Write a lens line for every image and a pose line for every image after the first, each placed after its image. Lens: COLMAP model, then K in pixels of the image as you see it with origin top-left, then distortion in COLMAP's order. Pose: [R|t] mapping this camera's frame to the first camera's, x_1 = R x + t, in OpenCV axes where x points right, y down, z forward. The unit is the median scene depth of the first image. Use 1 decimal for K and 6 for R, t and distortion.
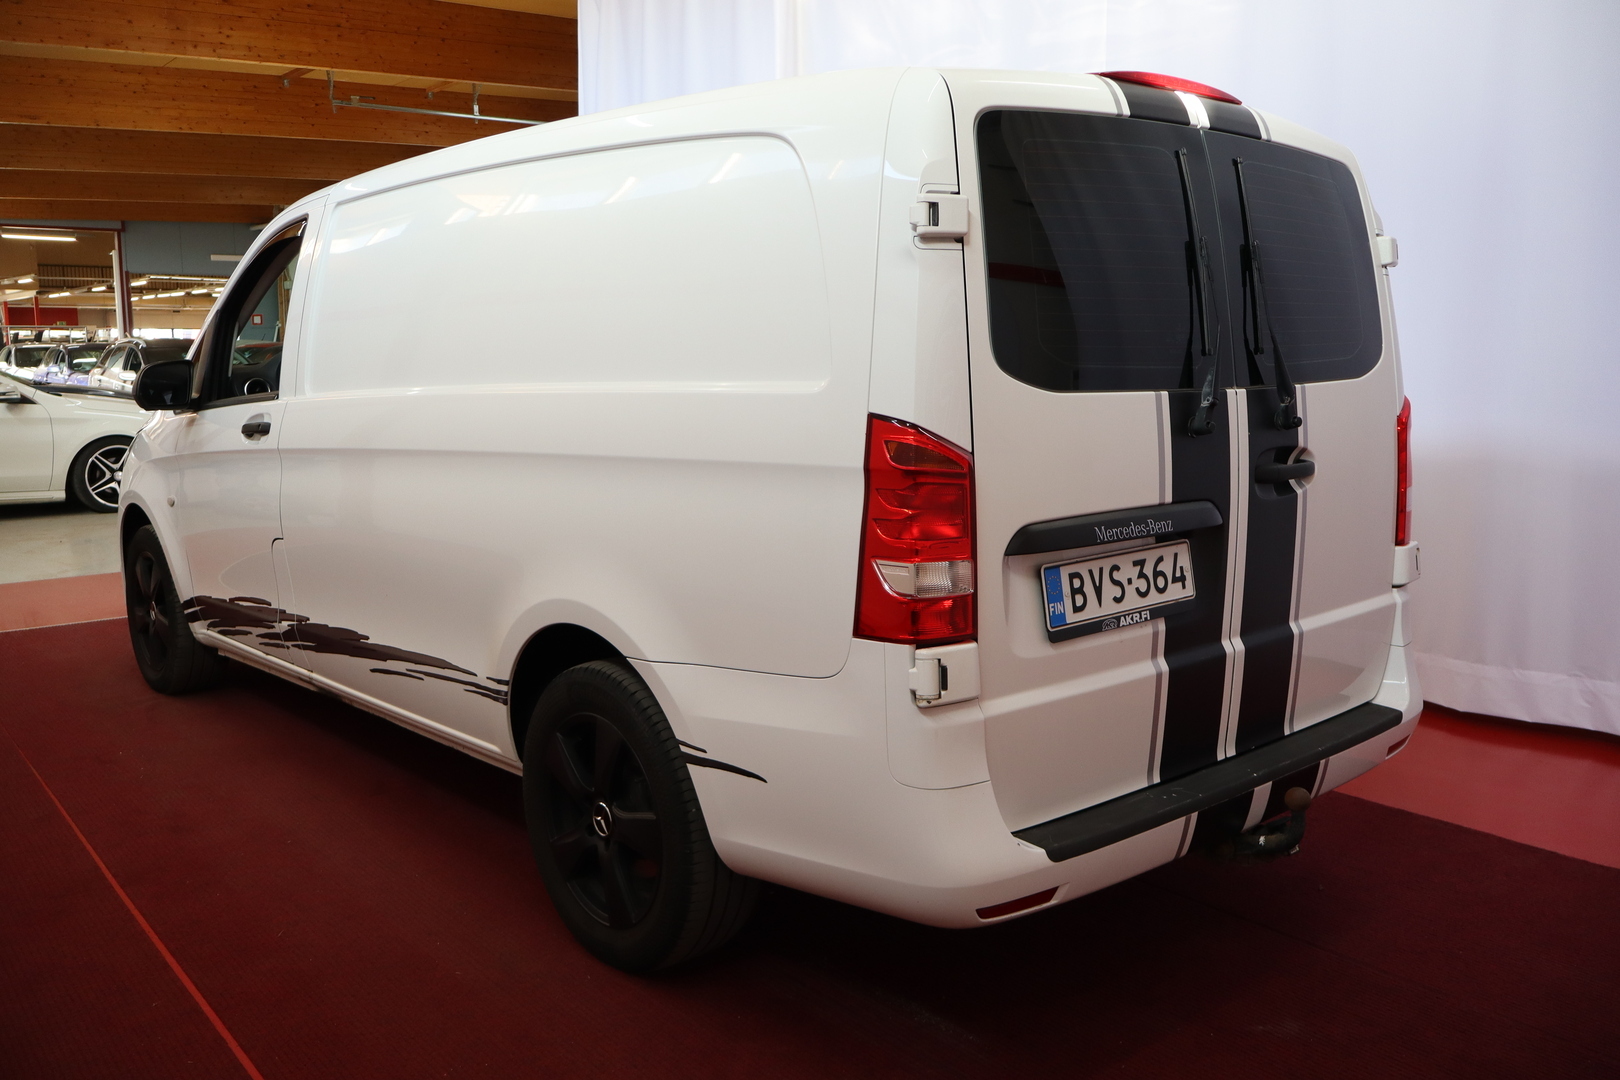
lens RADIAL K [[1401.2, 0, 811.4], [0, 1401.2, 537.3], [0, 0, 1]] dist [-0.000862, 0.008479]
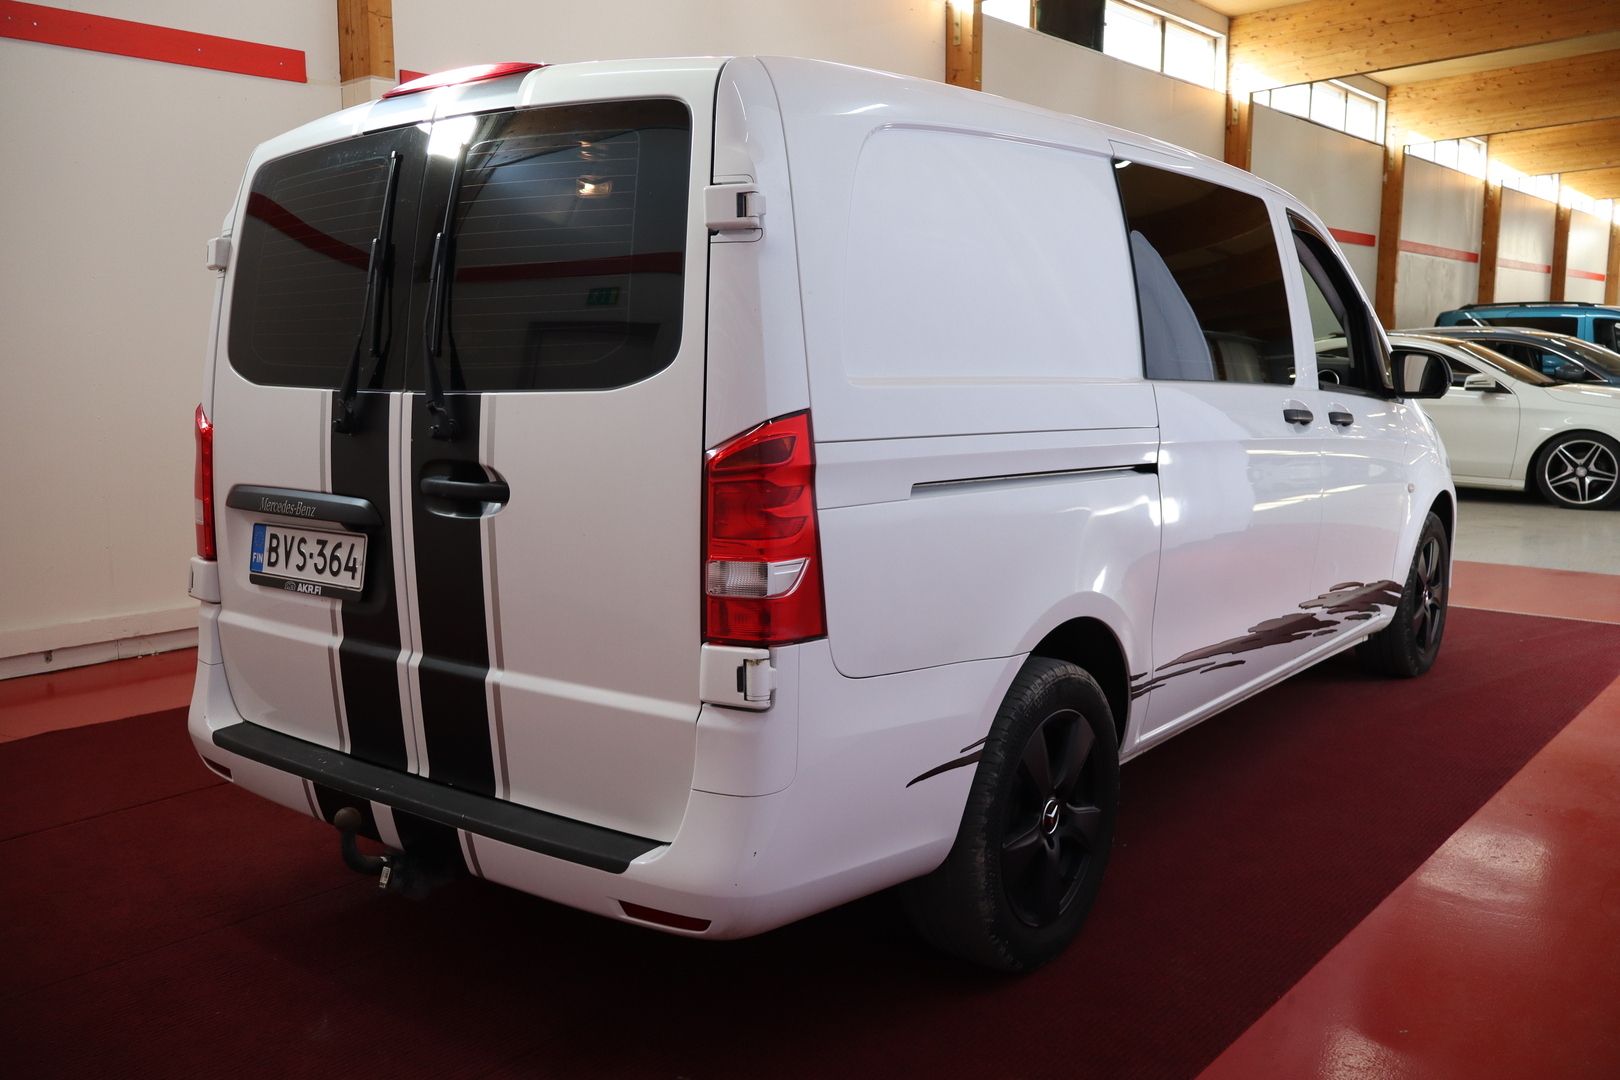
lens RADIAL K [[1401.2, 0, 806.7], [0, 1401.2, 541.5], [0, 0, 1]] dist [-0.000862, 0.008479]
pose [[0.164359, 0.141540, -0.976193, 1.344978], [-0.129496, 0.984182, 0.120896, -0.162264], [0.977863, 0.106543, 0.180088, 1.143926]]
